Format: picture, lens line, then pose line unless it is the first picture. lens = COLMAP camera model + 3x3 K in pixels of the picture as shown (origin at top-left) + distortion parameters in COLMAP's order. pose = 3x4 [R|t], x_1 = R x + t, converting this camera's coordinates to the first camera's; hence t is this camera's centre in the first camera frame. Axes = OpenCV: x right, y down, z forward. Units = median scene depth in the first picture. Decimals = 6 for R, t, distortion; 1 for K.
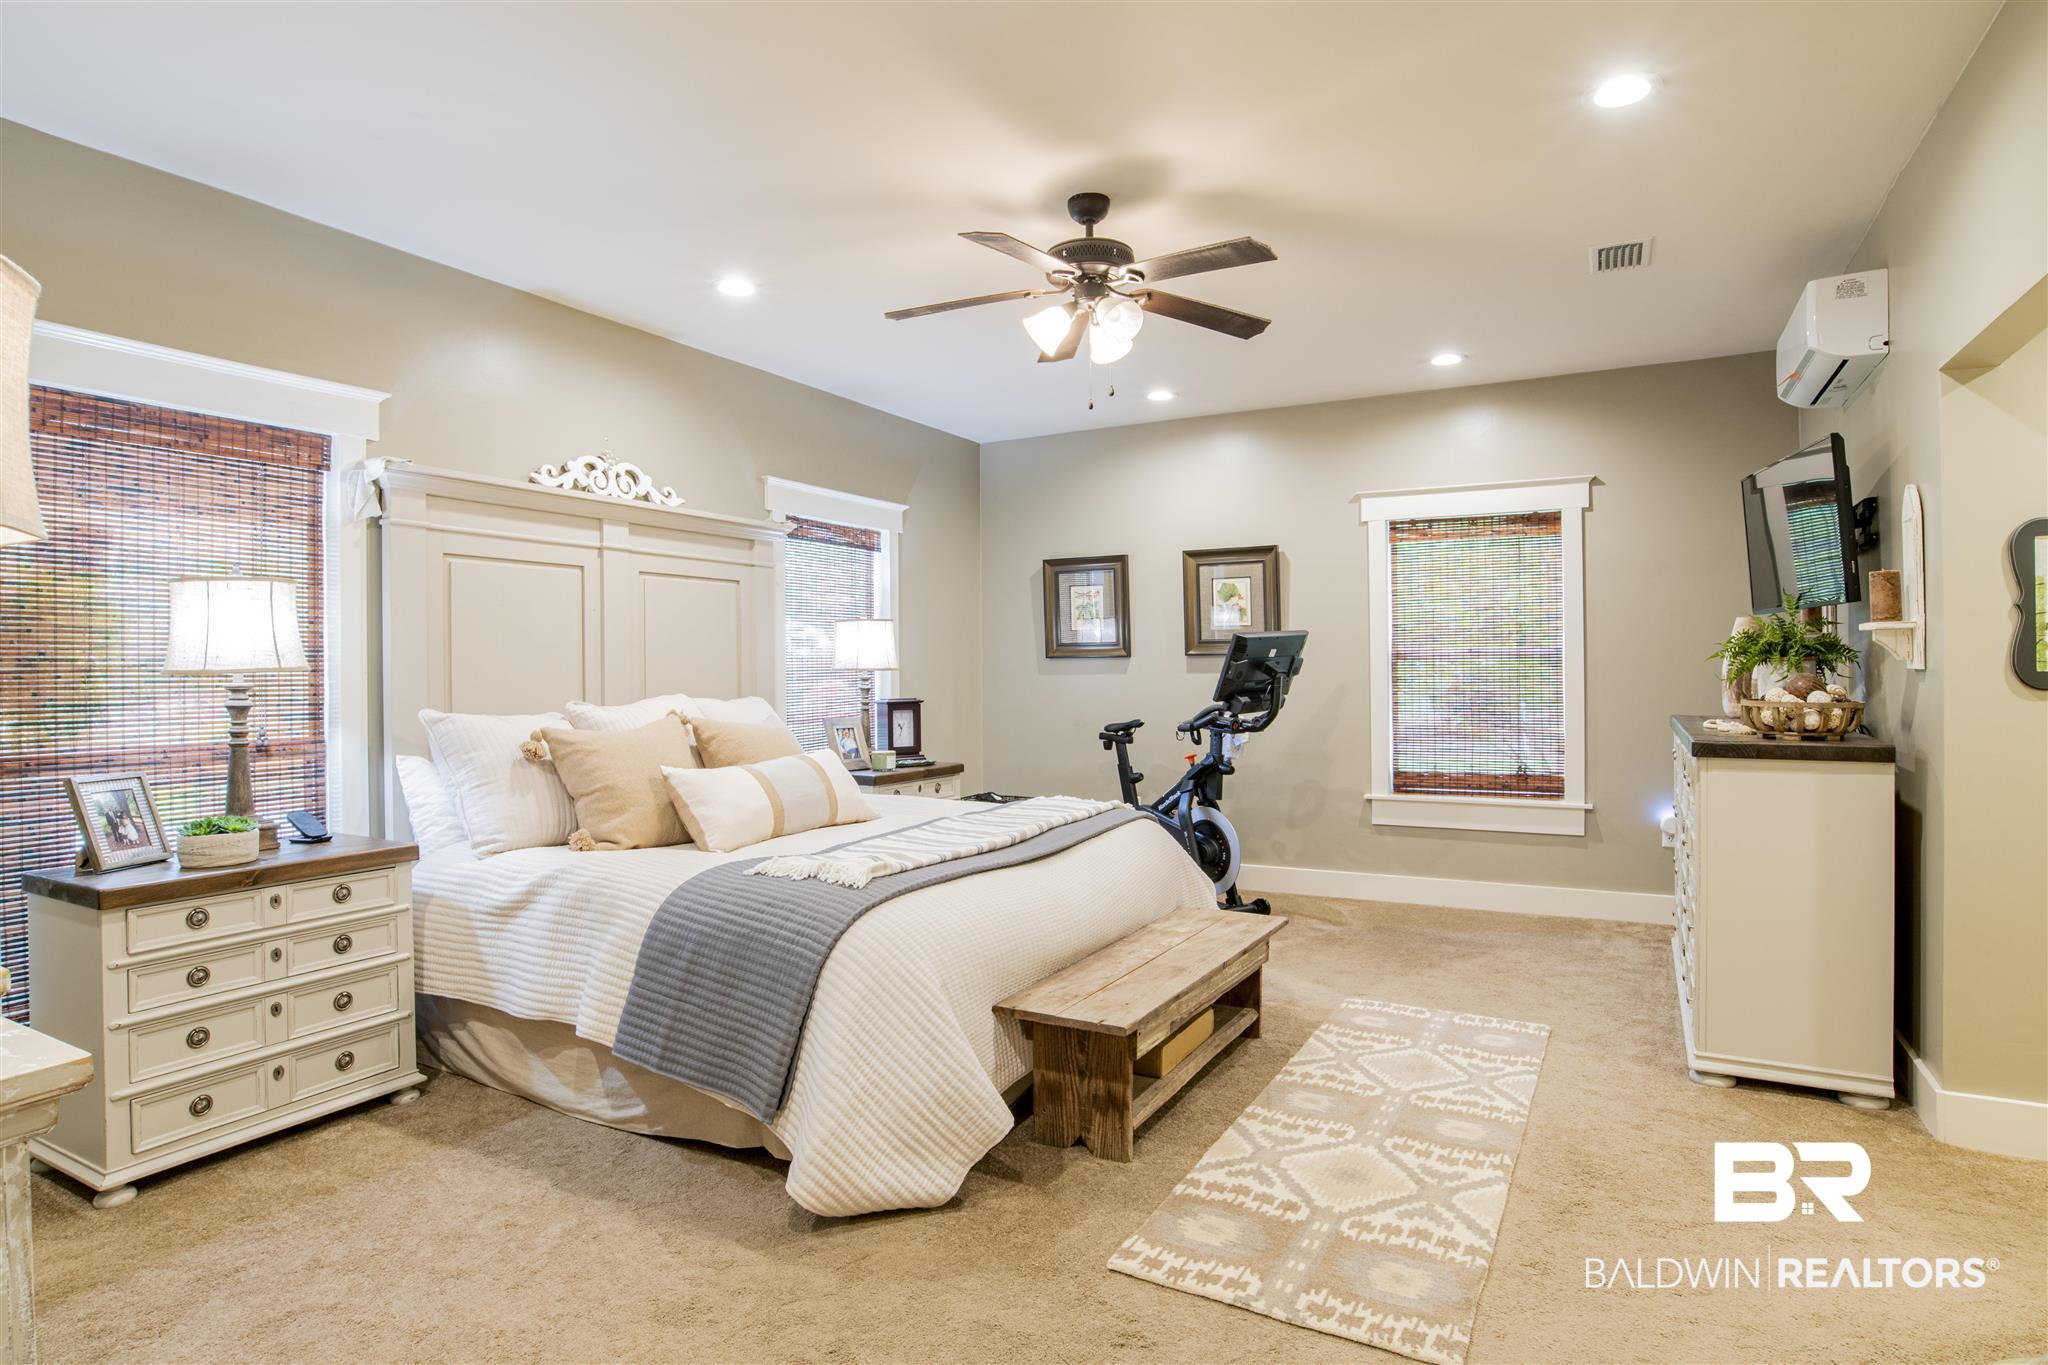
lens RADIAL K [[1105.0, 0, 1021.5], [0, 1105.0, 676.3], [0, 0, 1]] dist [-0.043933, 0.003041]
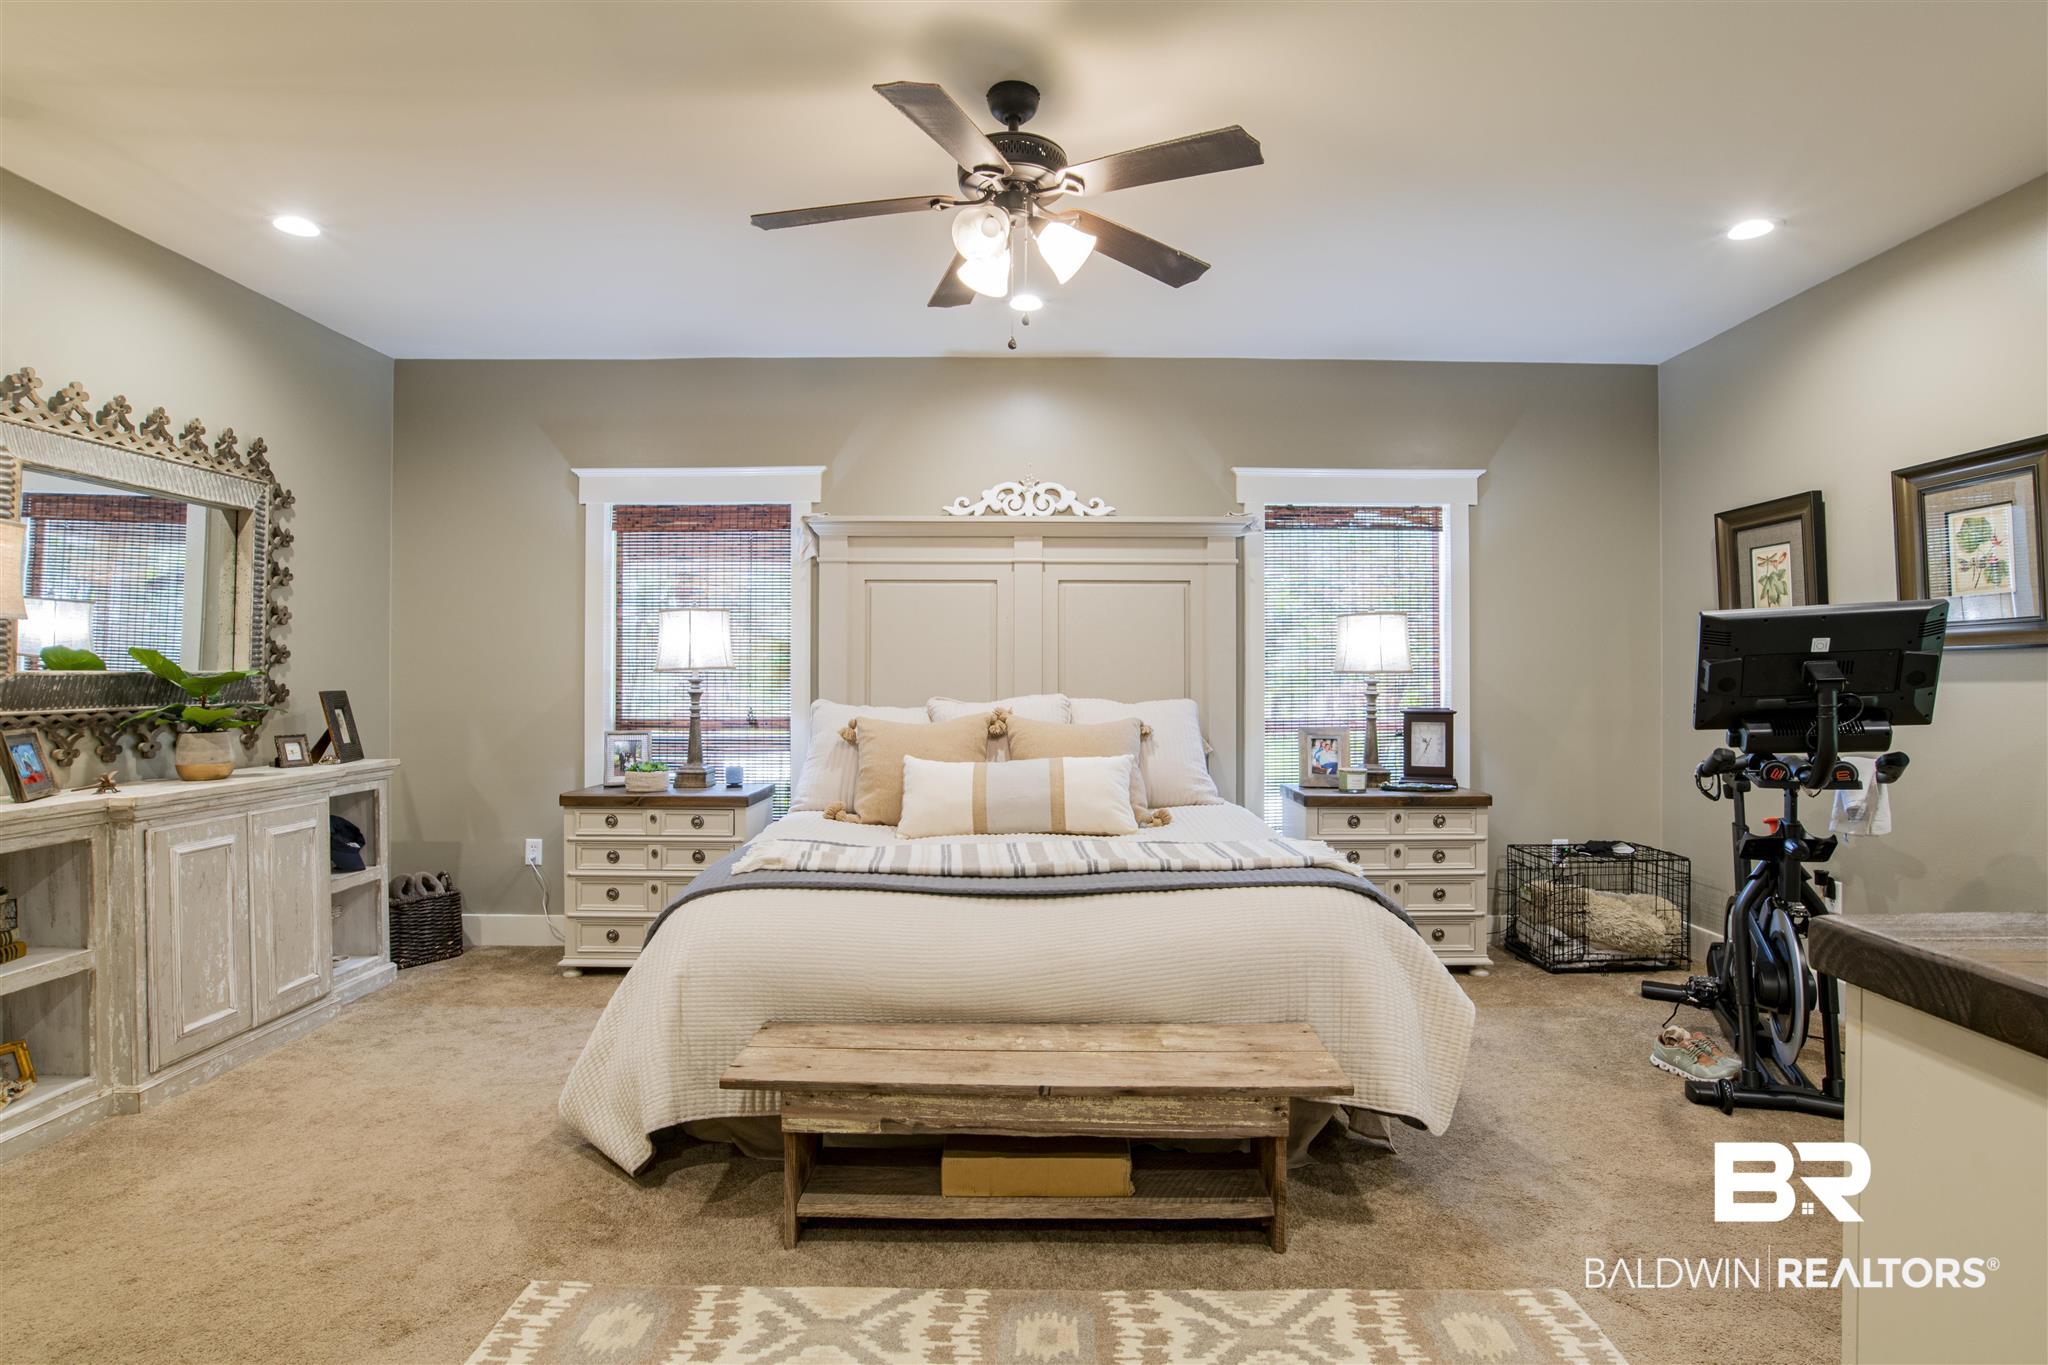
lens RADIAL K [[1042.3, 0, 1027.5], [0, 1042.3, 675.5], [0, 0, 1]] dist [-0.059120, 0.020492]
pose [[0.480913, 0.007867, -0.876733, 0.615919], [-0.010825, 0.999937, 0.003034, -0.004495], [0.876701, 0.008032, 0.480968, 0.544229]]
